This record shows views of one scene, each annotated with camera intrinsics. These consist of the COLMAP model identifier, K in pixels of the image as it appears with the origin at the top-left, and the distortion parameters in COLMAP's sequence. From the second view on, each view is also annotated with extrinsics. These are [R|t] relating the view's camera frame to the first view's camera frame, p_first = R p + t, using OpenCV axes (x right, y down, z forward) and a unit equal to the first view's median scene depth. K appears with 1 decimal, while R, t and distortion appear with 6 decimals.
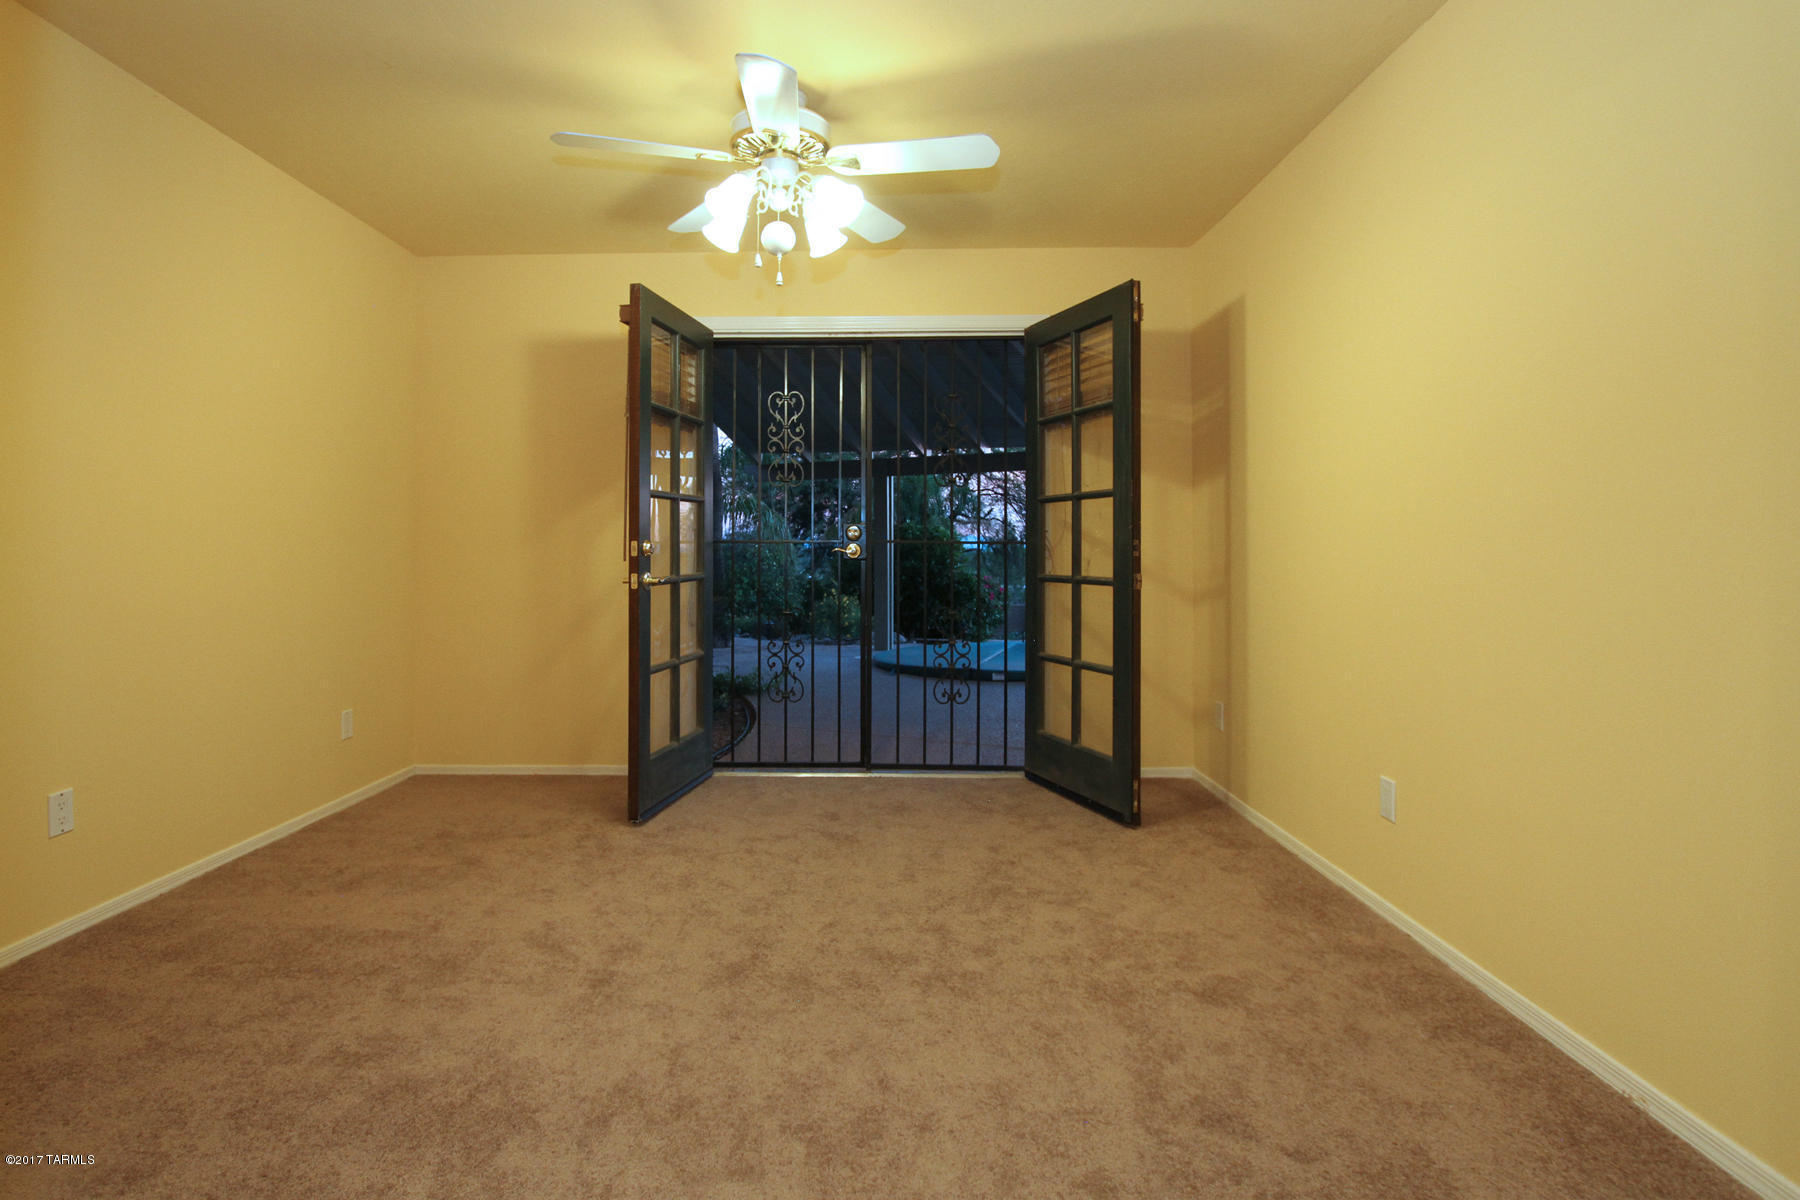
lens RADIAL K [[871.4, 0, 851.7], [0, 871.4, 538.2], [0, 0, 1]] dist [-0.019774, -0.000960]
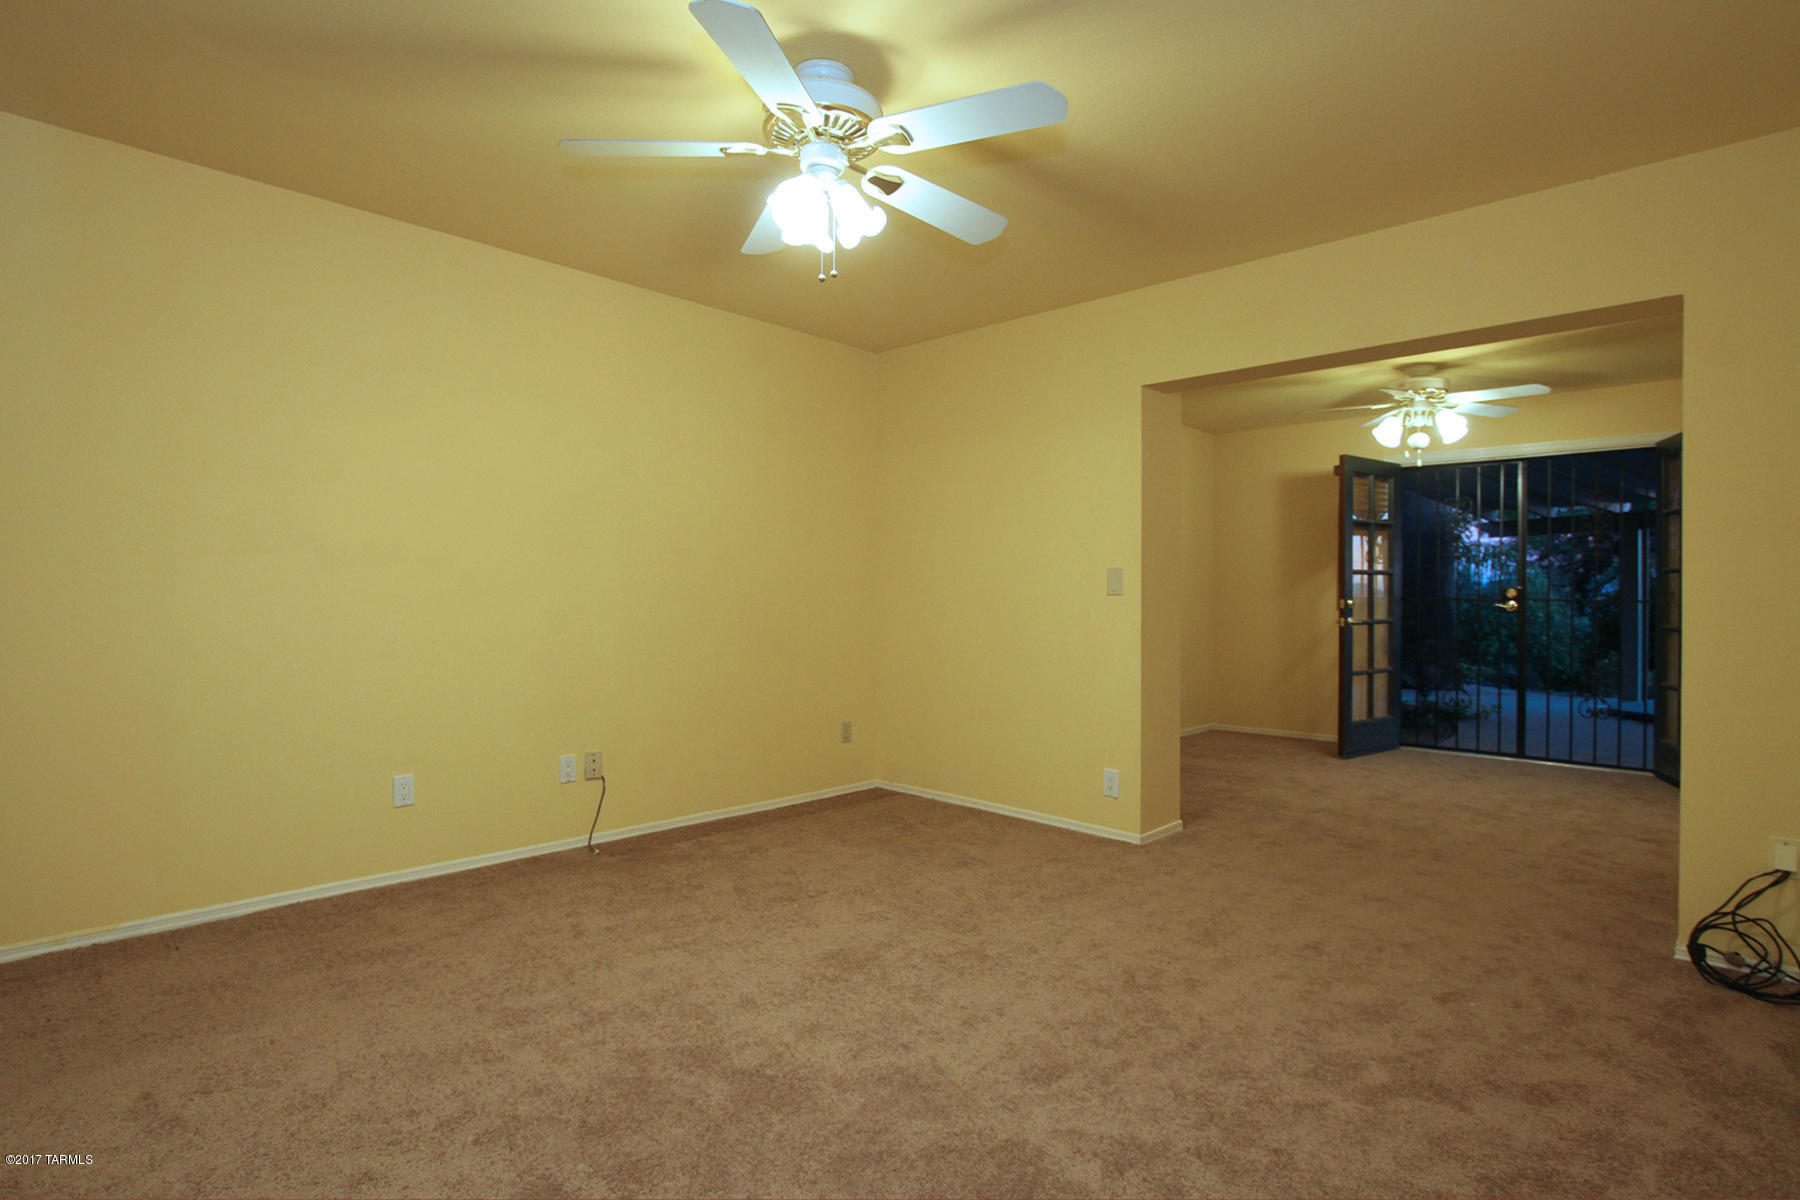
lens RADIAL K [[871.4, 0, 894.3], [0, 871.4, 588.2], [0, 0, 1]] dist [-0.019774, -0.000960]
pose [[0.726128, 0.000947, -0.687559, 0.276849], [0.002277, 0.999990, 0.003782, -0.025852], [0.687556, -0.004312, 0.726119, -0.837261]]
